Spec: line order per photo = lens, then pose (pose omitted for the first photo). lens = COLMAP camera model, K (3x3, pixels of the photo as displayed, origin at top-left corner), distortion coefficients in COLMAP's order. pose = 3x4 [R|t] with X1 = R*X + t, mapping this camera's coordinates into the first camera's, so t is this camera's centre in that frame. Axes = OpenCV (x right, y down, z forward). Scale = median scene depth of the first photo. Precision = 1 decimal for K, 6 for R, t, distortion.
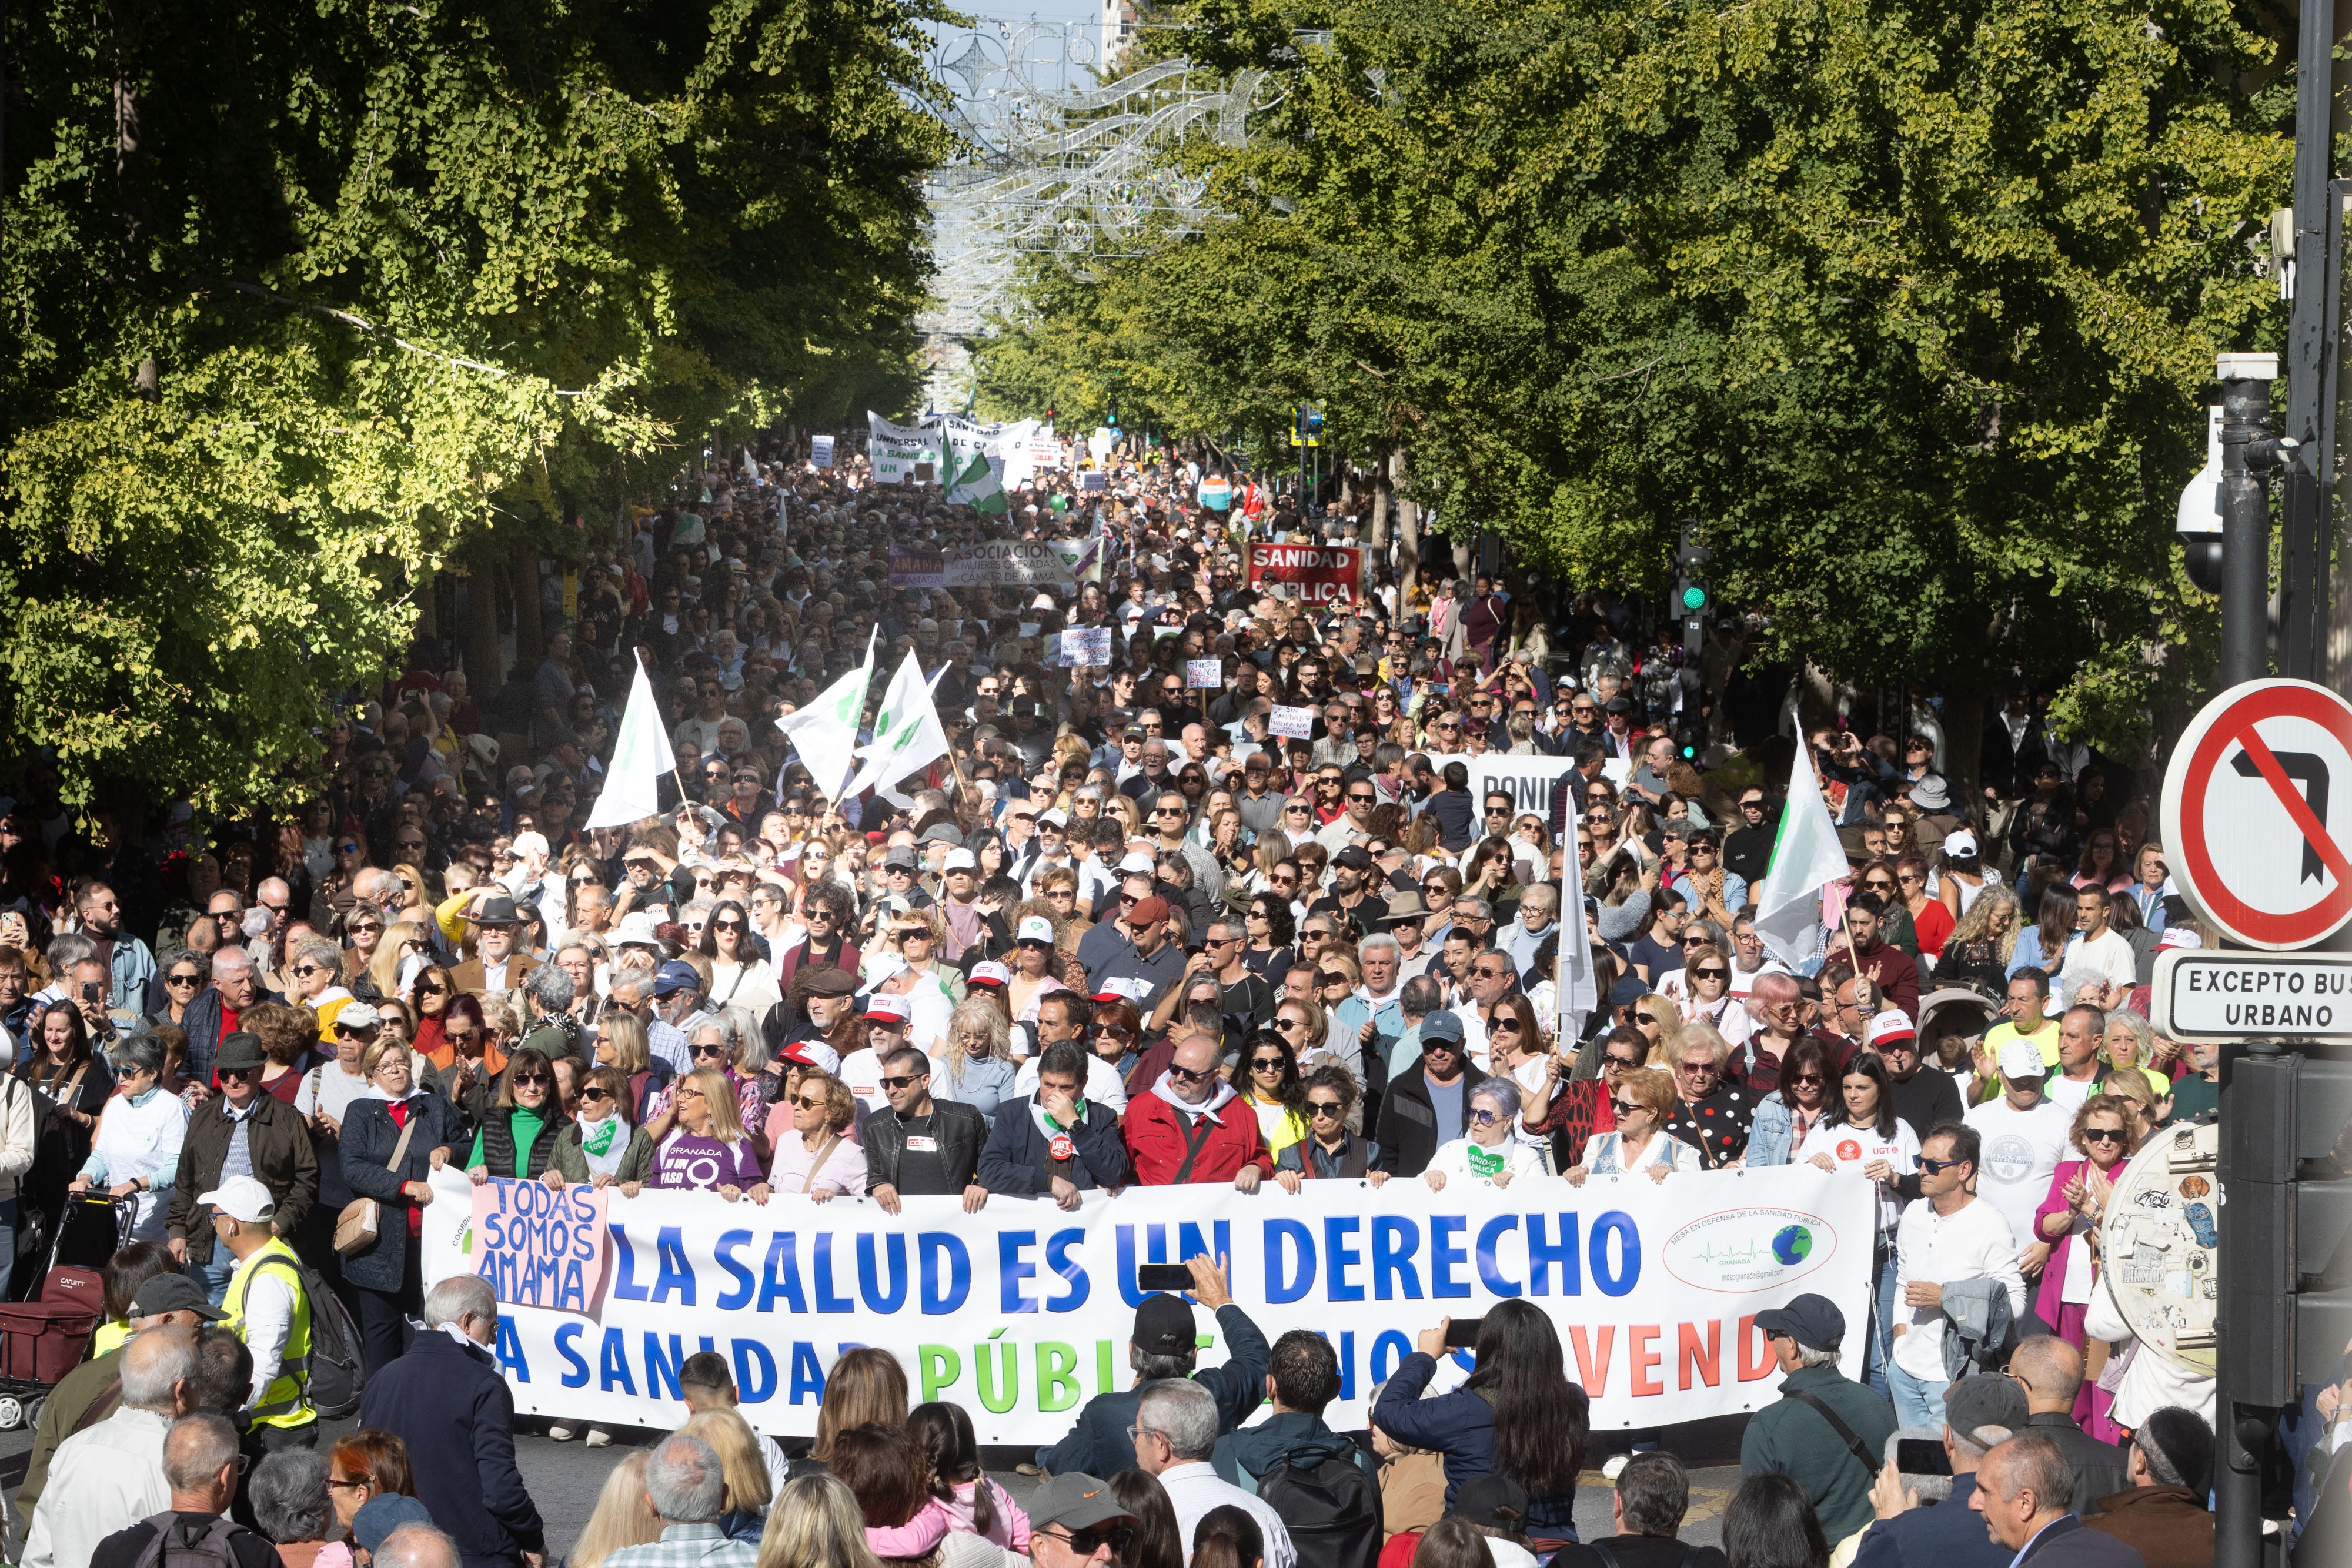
lens RADIAL K [[14232.3, 0, 1176.0], [0, 14232.3, 784.0], [0, 0, 1]] dist [-0.362889, 10.106340]
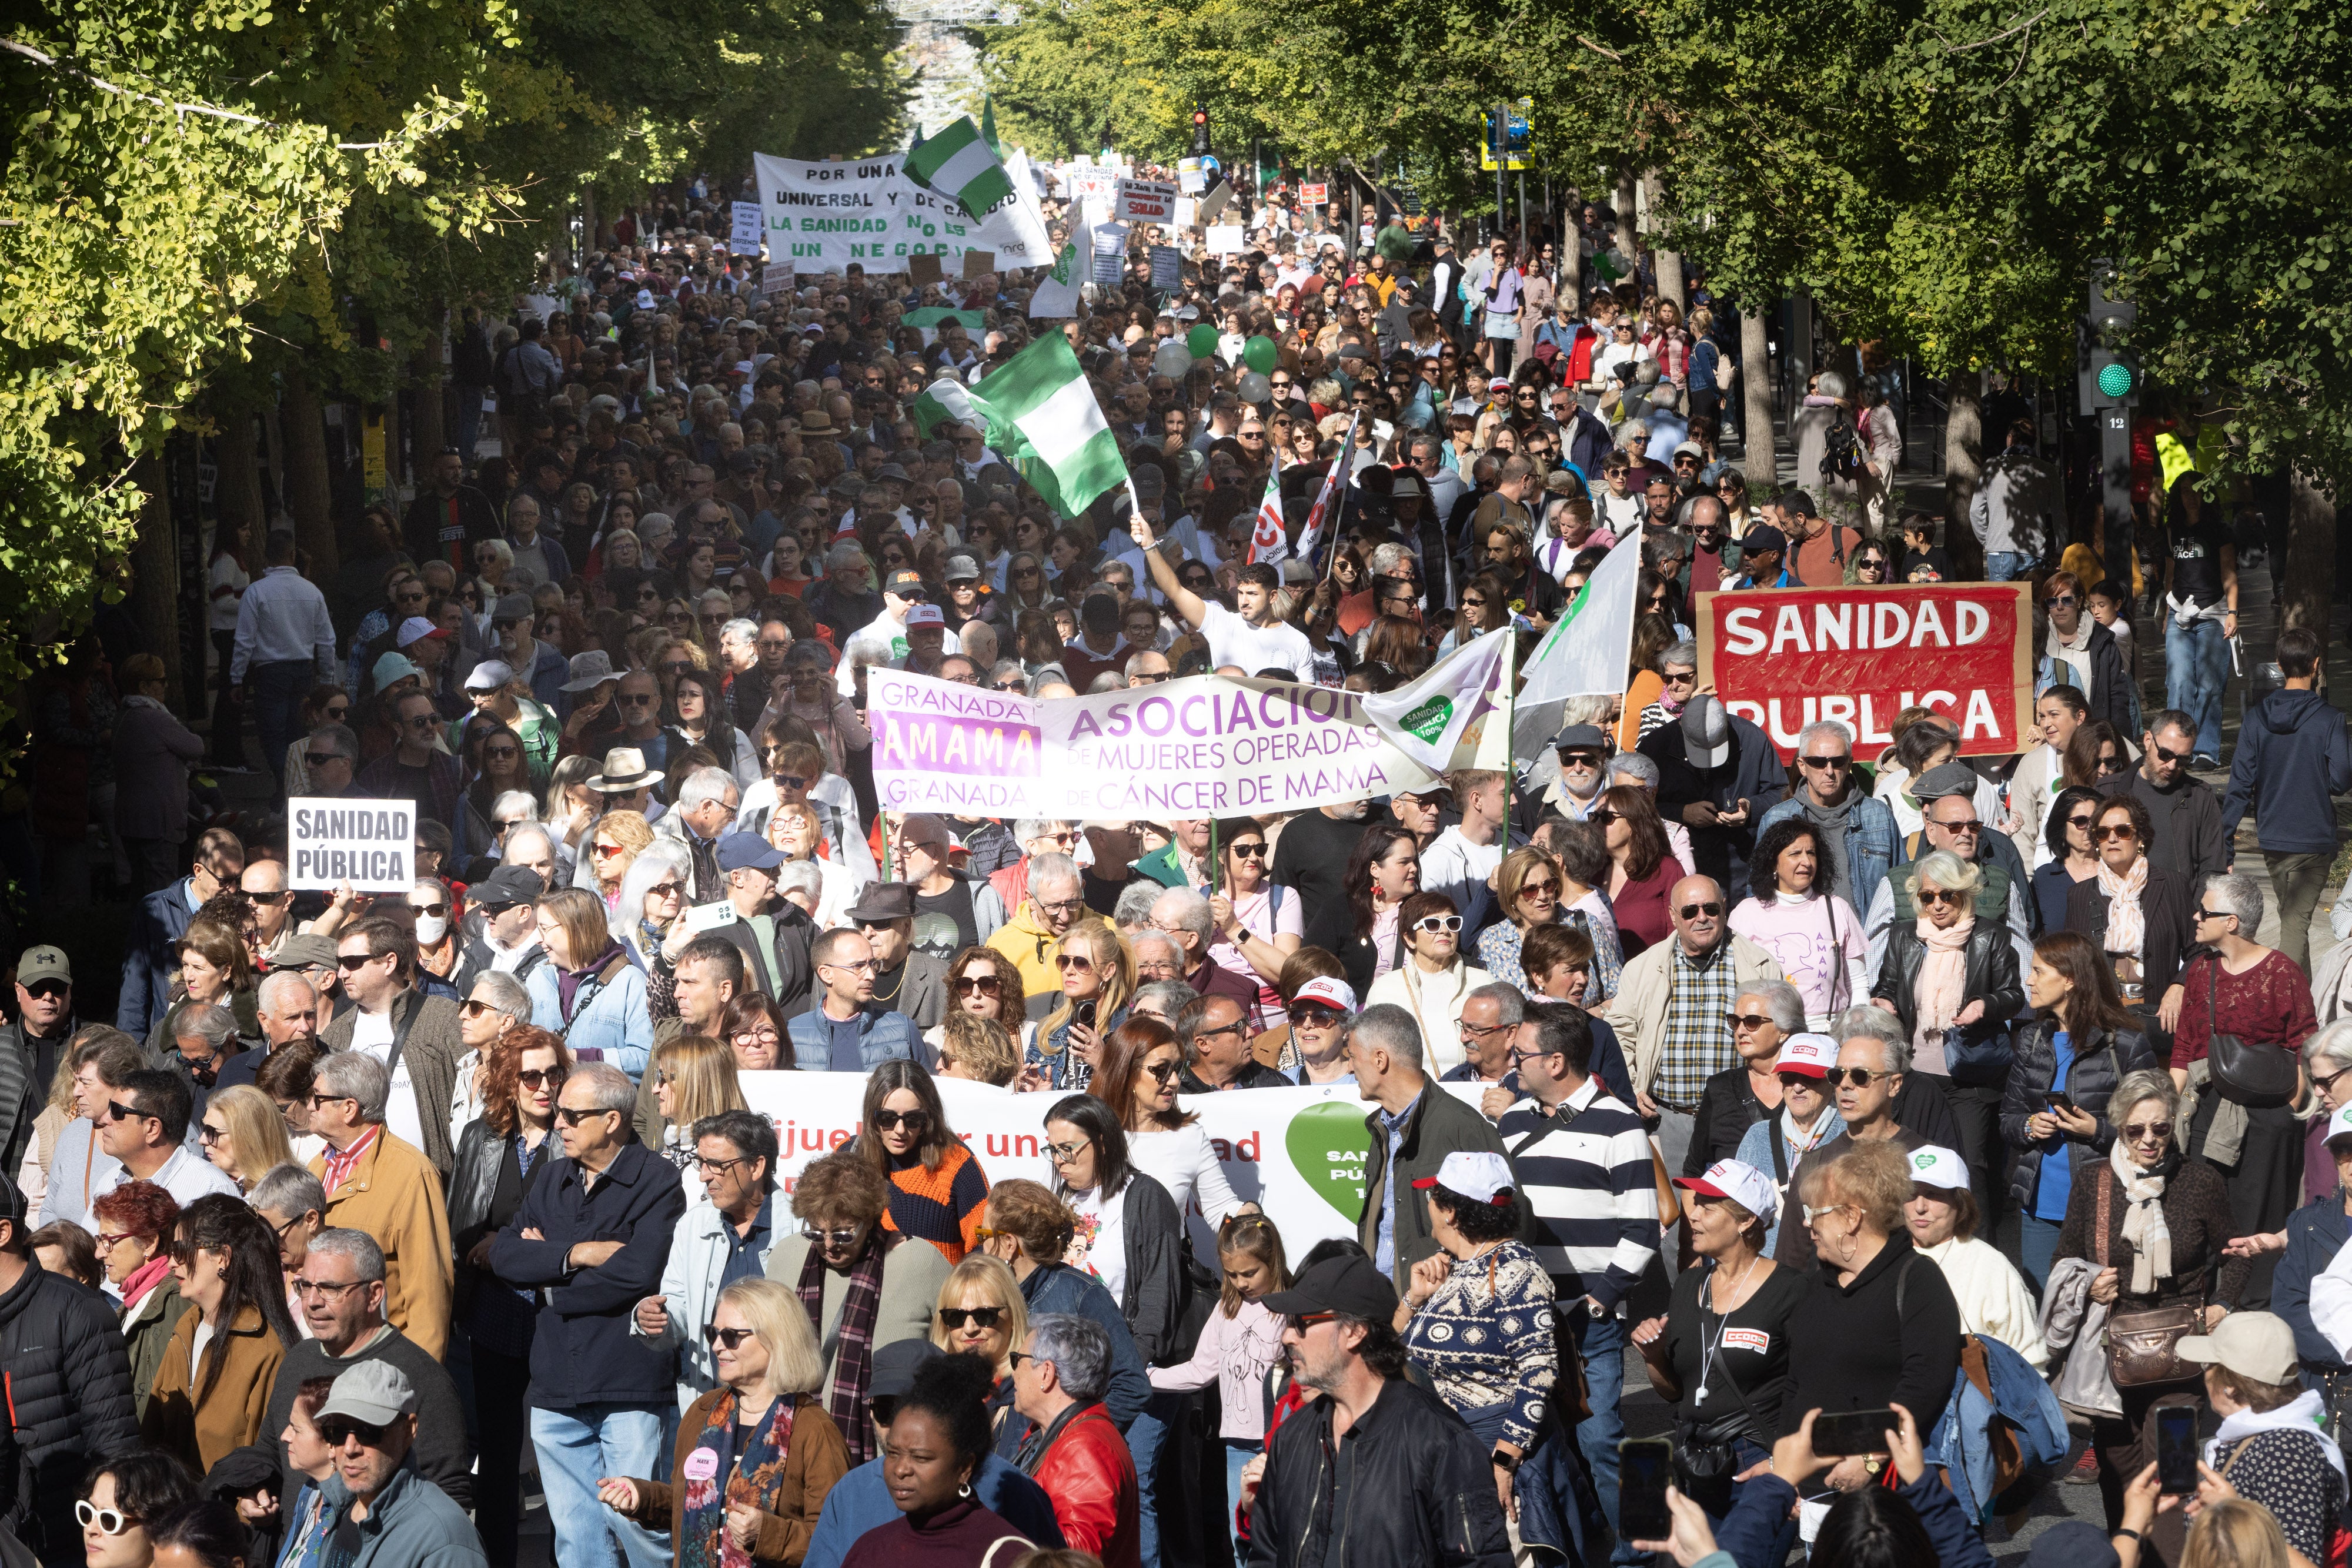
lens RADIAL K [[14232.3, 0, 1176.0], [0, 14232.3, 784.0], [0, 0, 1]] dist [-0.362889, 10.106340]
pose [[0.998903, -0.046779, -0.002342, -0.005454], [0.046786, 0.998900, 0.003068, 0.001223], [0.002196, -0.003174, 0.999993, 0.355130]]
